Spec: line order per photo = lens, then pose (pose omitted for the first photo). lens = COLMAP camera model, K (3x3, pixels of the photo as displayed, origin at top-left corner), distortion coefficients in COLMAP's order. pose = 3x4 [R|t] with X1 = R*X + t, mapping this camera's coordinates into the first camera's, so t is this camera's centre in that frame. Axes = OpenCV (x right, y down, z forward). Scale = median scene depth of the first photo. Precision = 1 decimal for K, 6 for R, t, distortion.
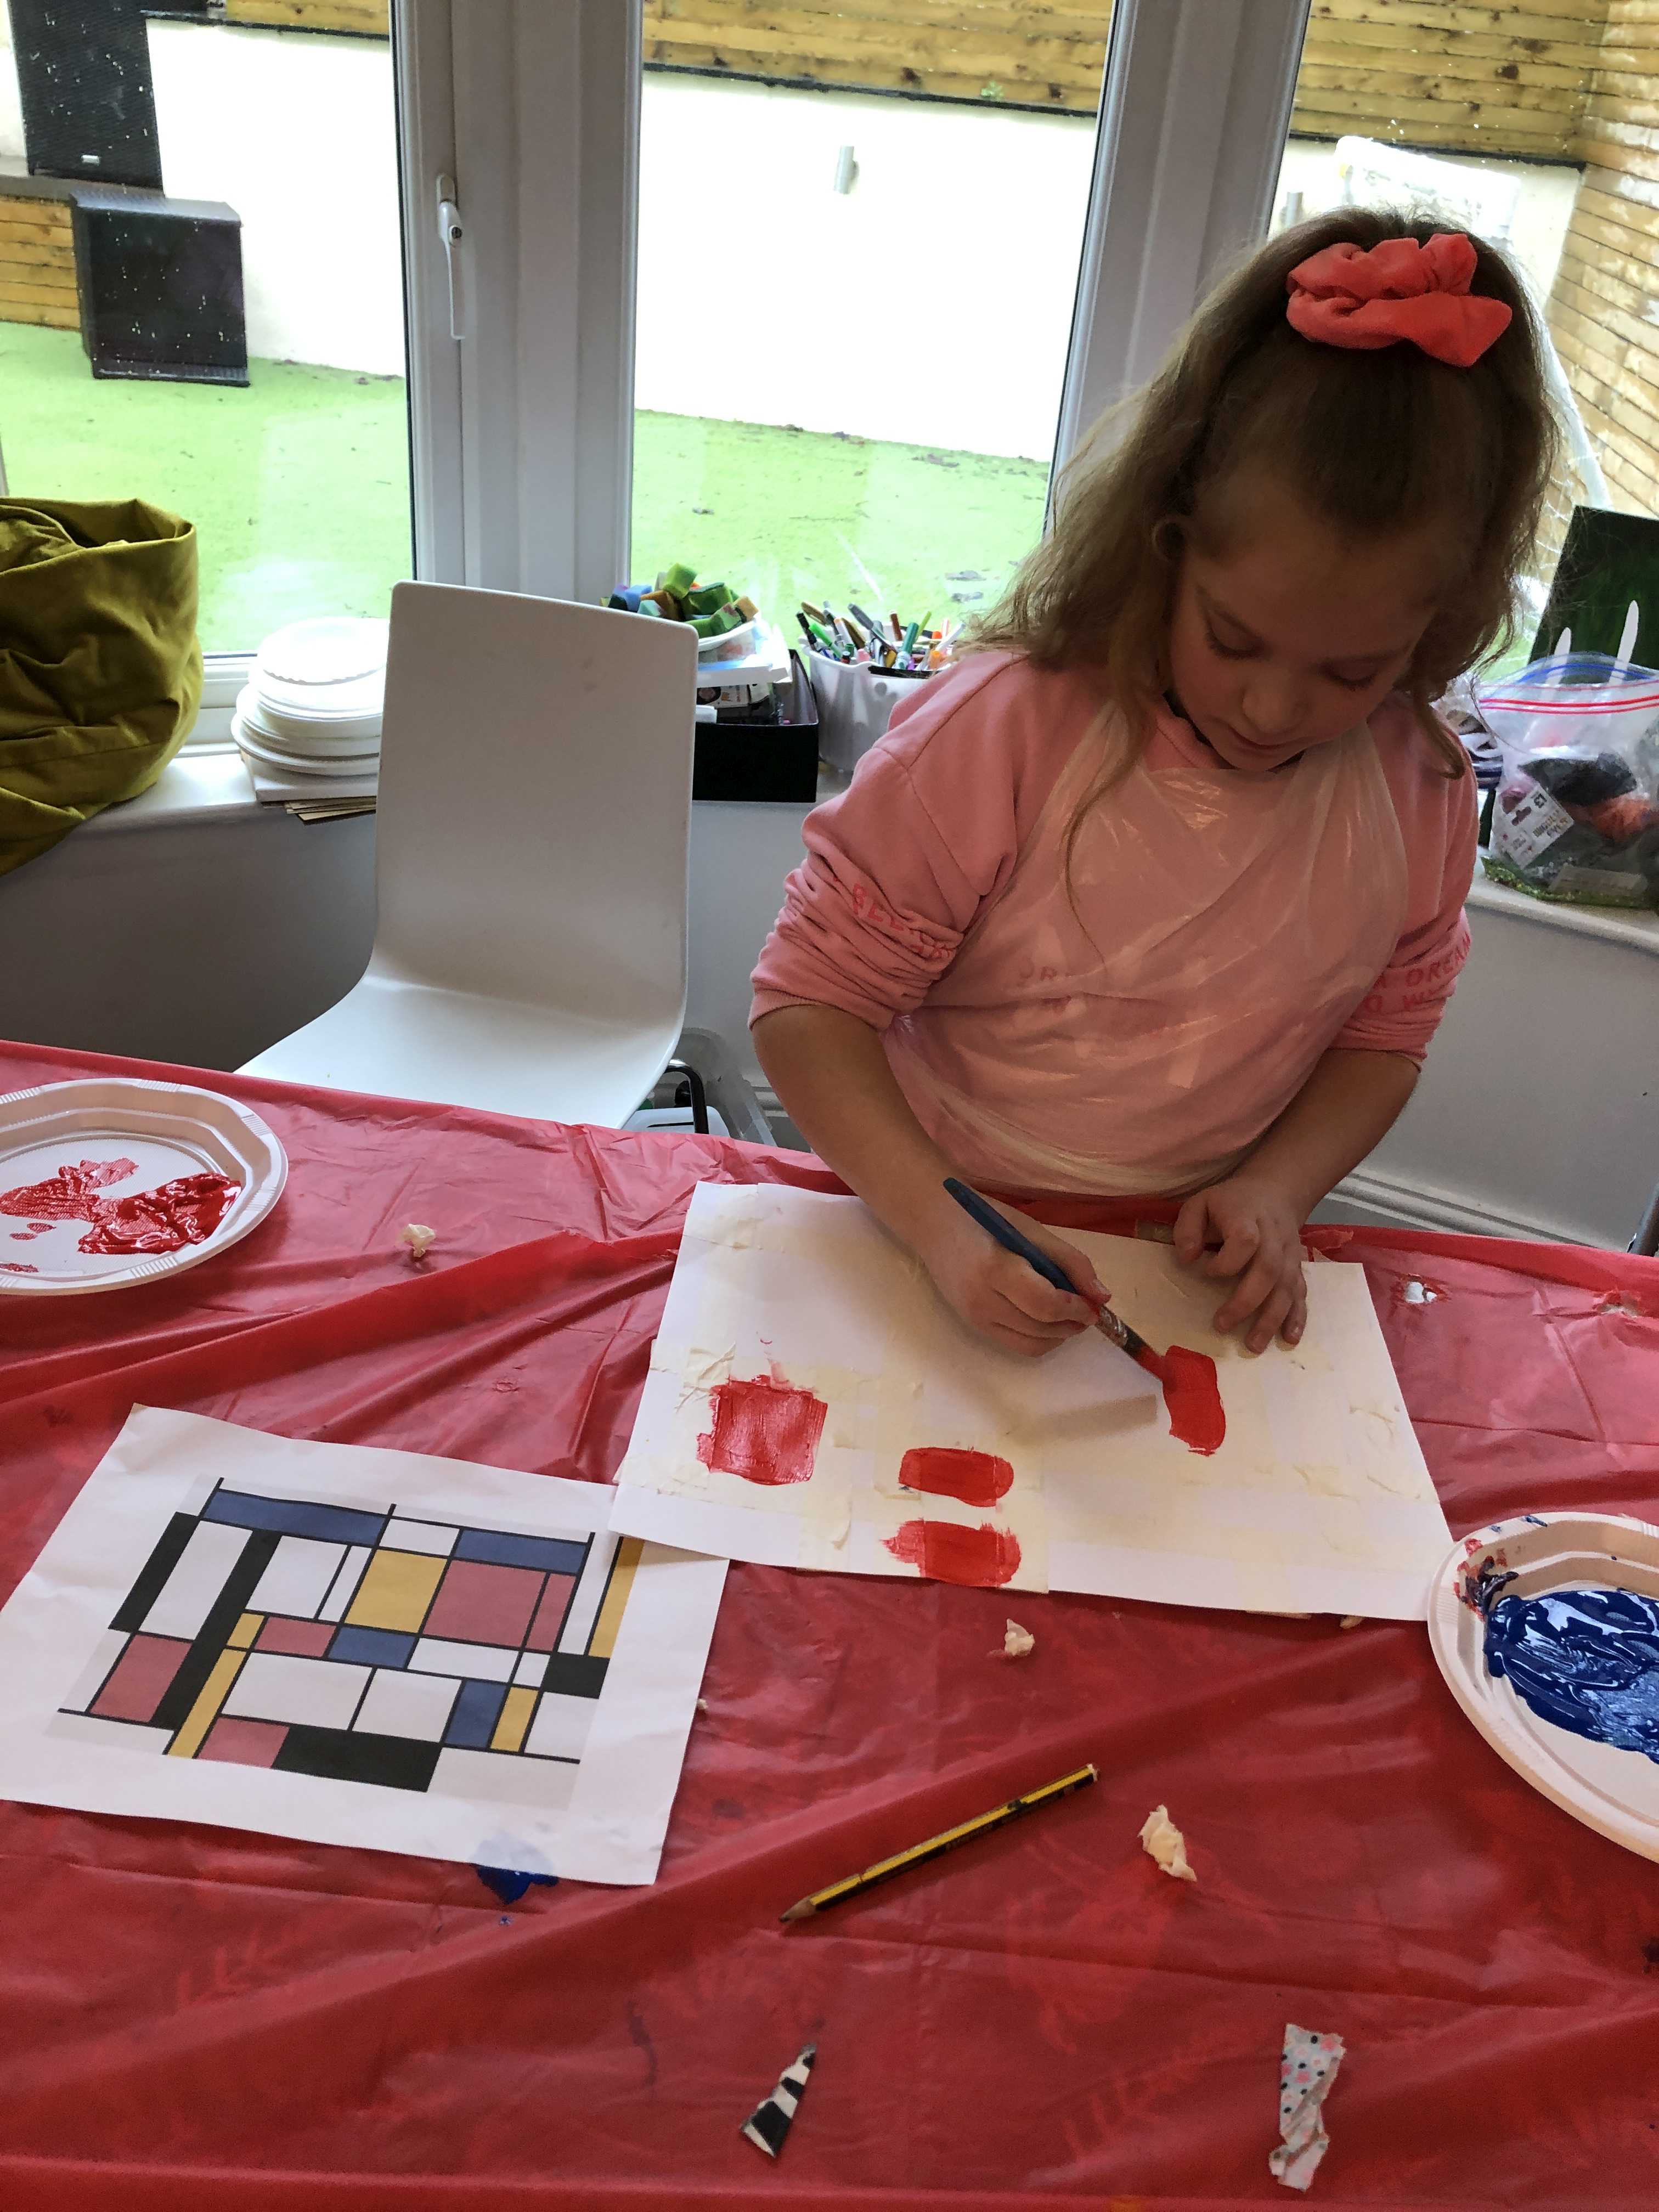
lens RADIAL K [[1850.8, 0, 829.5], [0, 1850.8, 1106.0], [0, 0, 1]] dist [-0.067697, 0.086124]
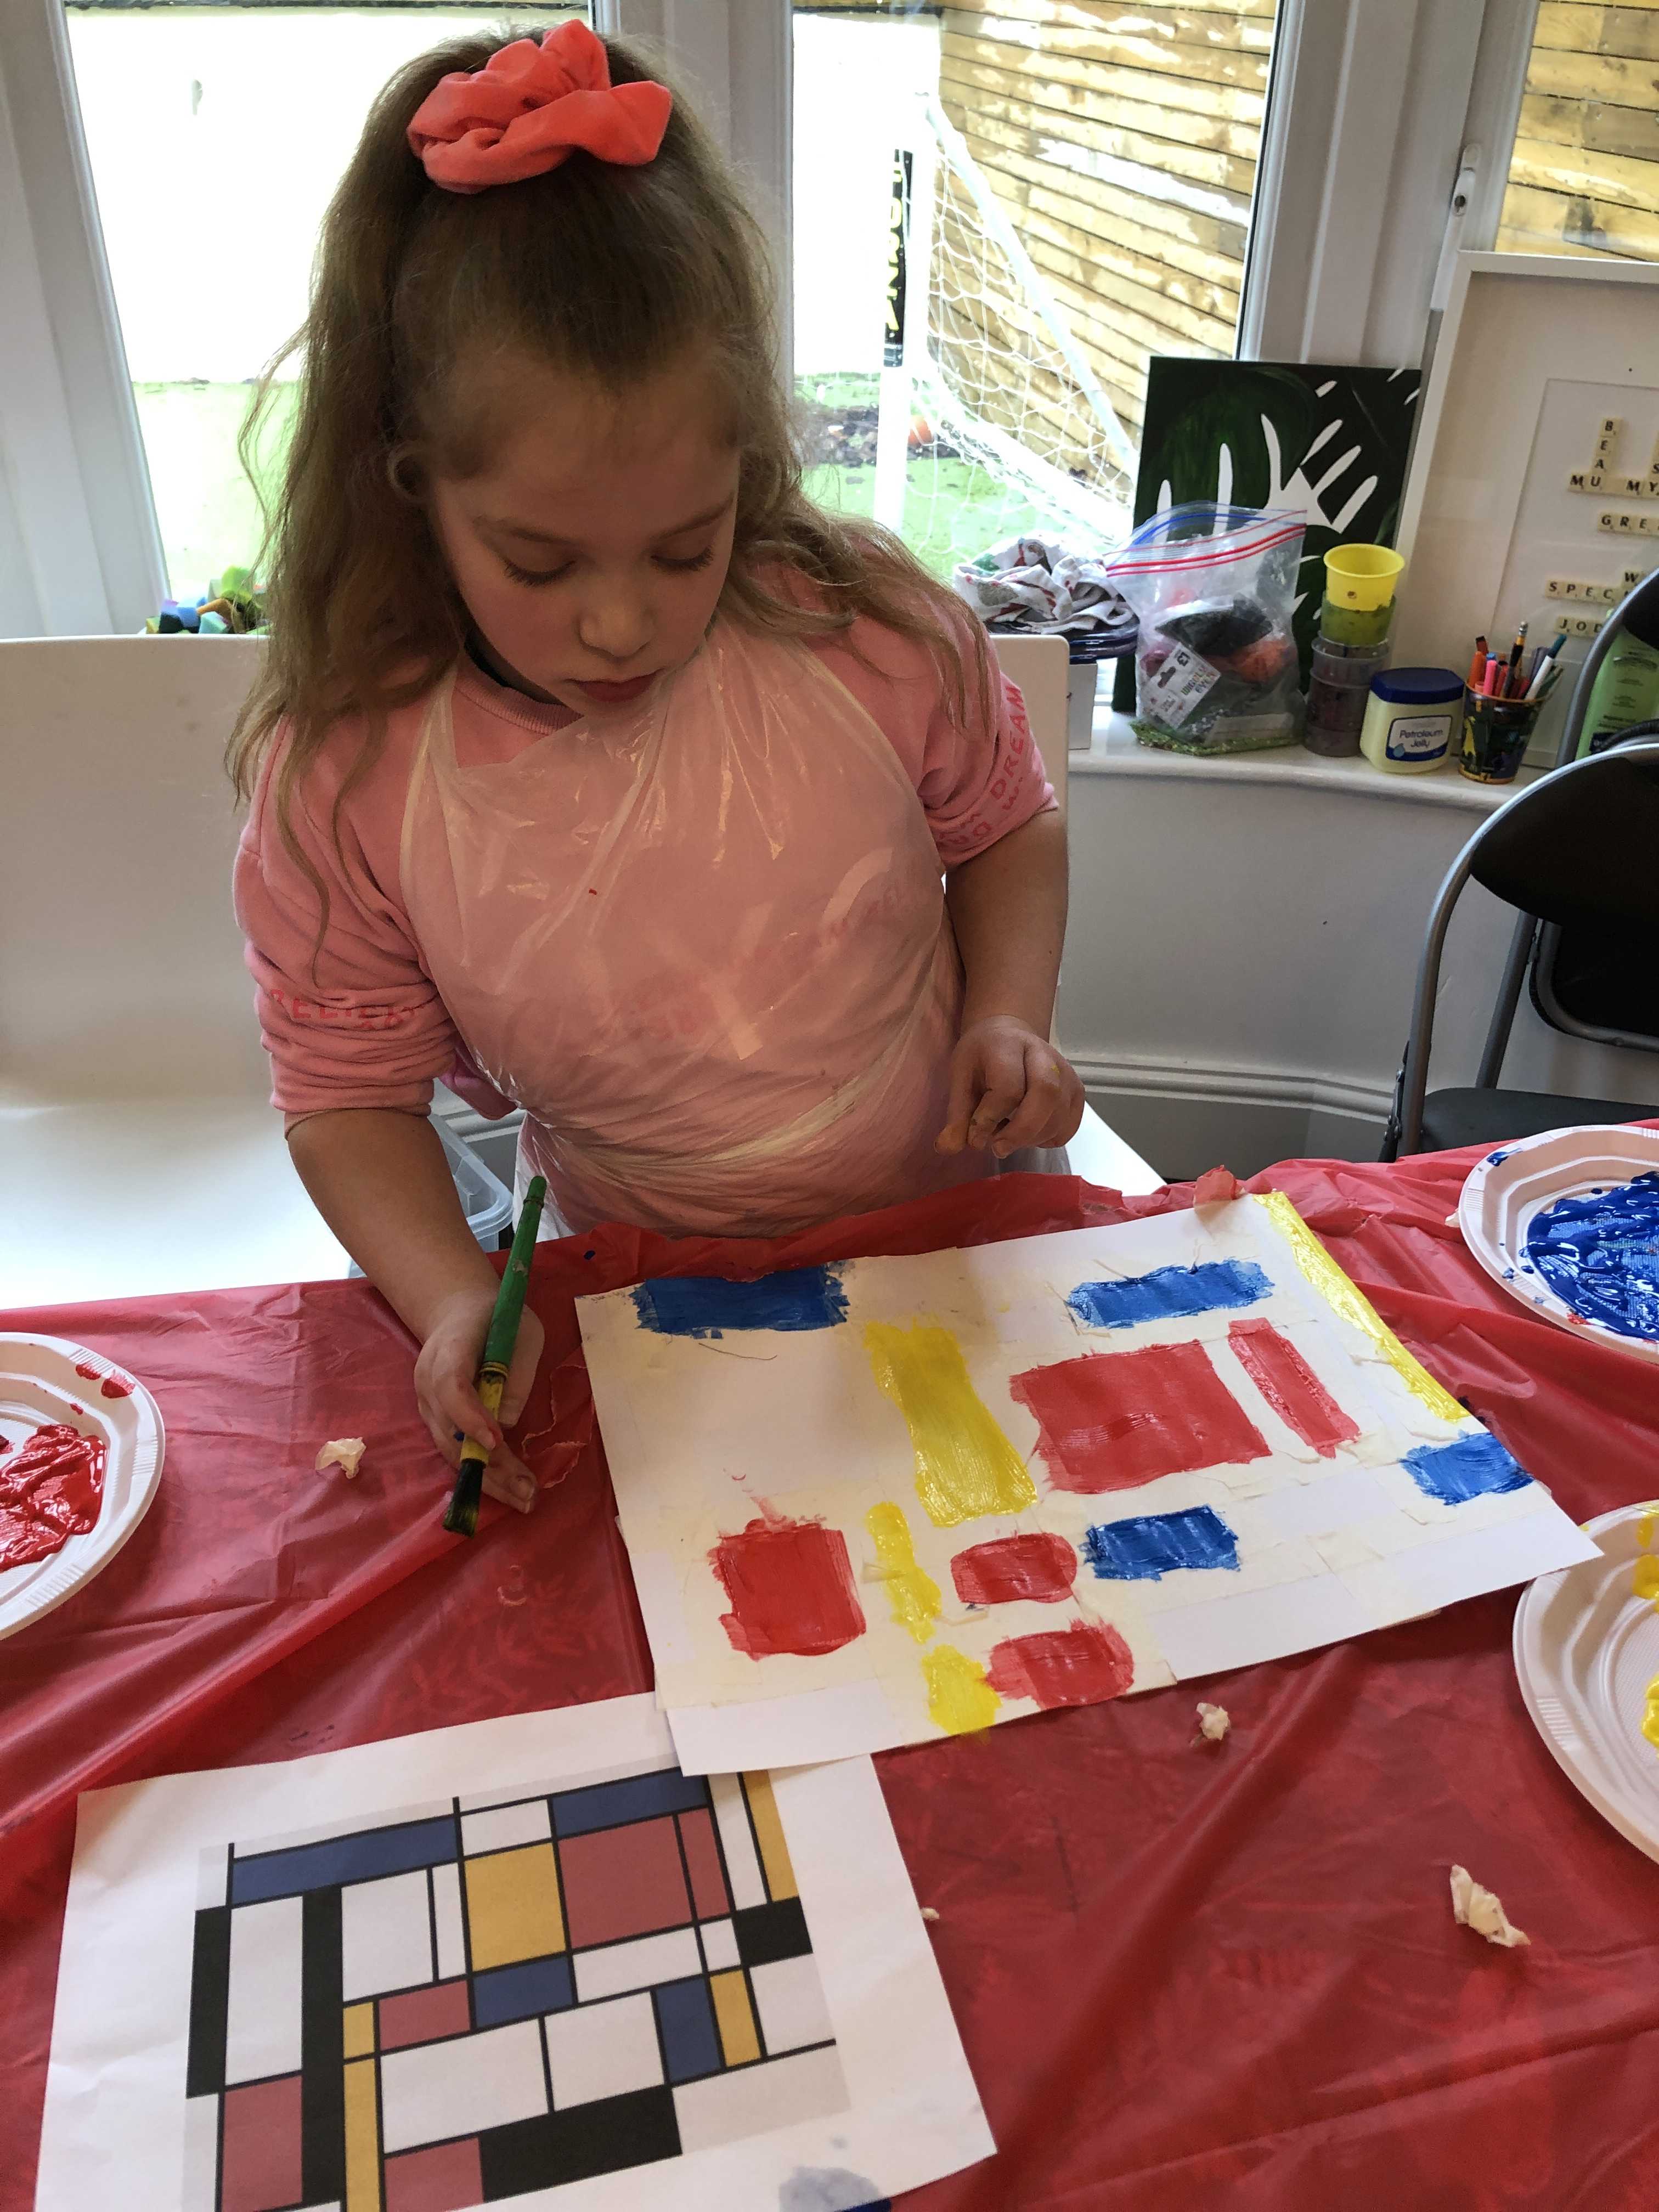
lens RADIAL K [[1825.6, 0, 829.5], [0, 1825.6, 1106.0], [0, 0, 1]] dist [-0.000539, -0.023185]
pose [[0.933360, -0.242160, 0.264950, -0.113995], [0.228337, 0.970099, 0.082277, -0.055733], [-0.276952, -0.016296, 0.960746, 0.093835]]
